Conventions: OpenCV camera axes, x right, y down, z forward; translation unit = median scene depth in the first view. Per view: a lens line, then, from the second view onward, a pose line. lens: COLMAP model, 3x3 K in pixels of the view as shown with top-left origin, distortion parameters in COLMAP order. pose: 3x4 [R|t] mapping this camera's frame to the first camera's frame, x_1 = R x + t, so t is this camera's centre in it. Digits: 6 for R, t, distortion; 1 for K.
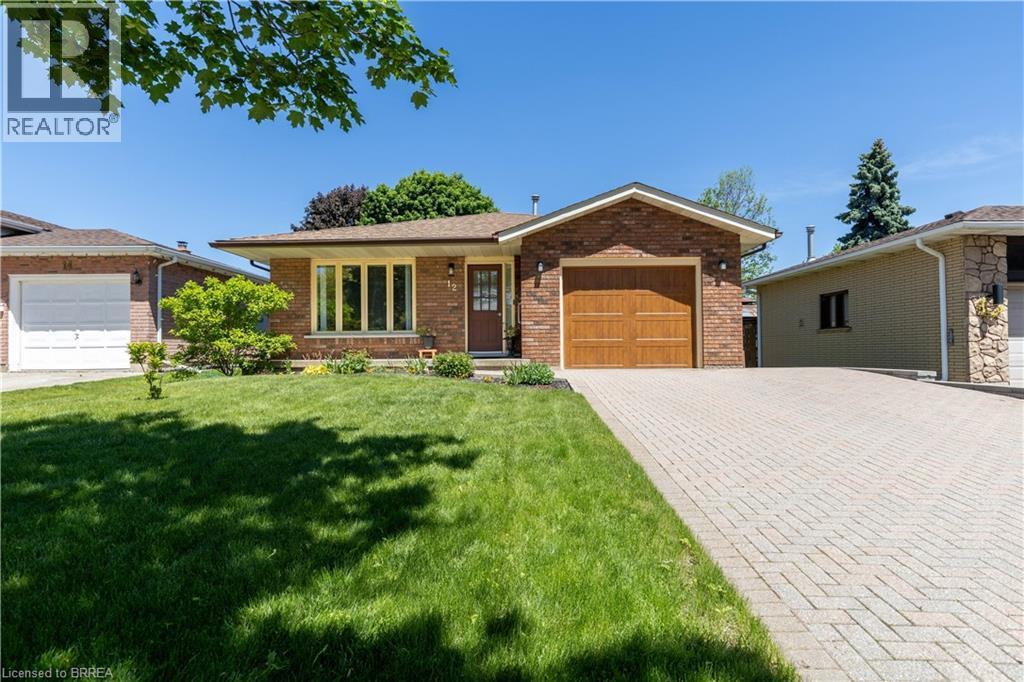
lens RADIAL K [[573.9, 0, 513.9], [0, 573.9, 342.8], [0, 0, 1]] dist [0.003713, 0.000636]
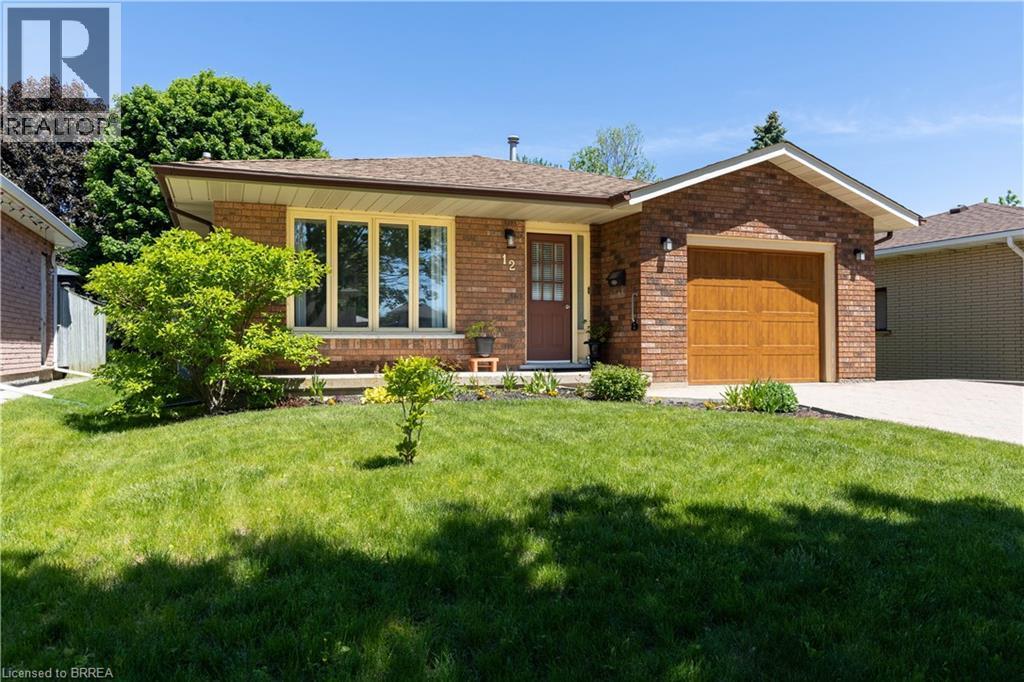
lens RADIAL K [[791.4, 0, 511.6], [0, 791.4, 340.9], [0, 0, 1]] dist [0.001780, -0.003887]
pose [[0.919791, 0.009847, 0.392286, -0.511662], [-0.009871, 0.999949, -0.001955, -0.006761], [-0.392286, -0.002074, 0.919841, 0.161456]]
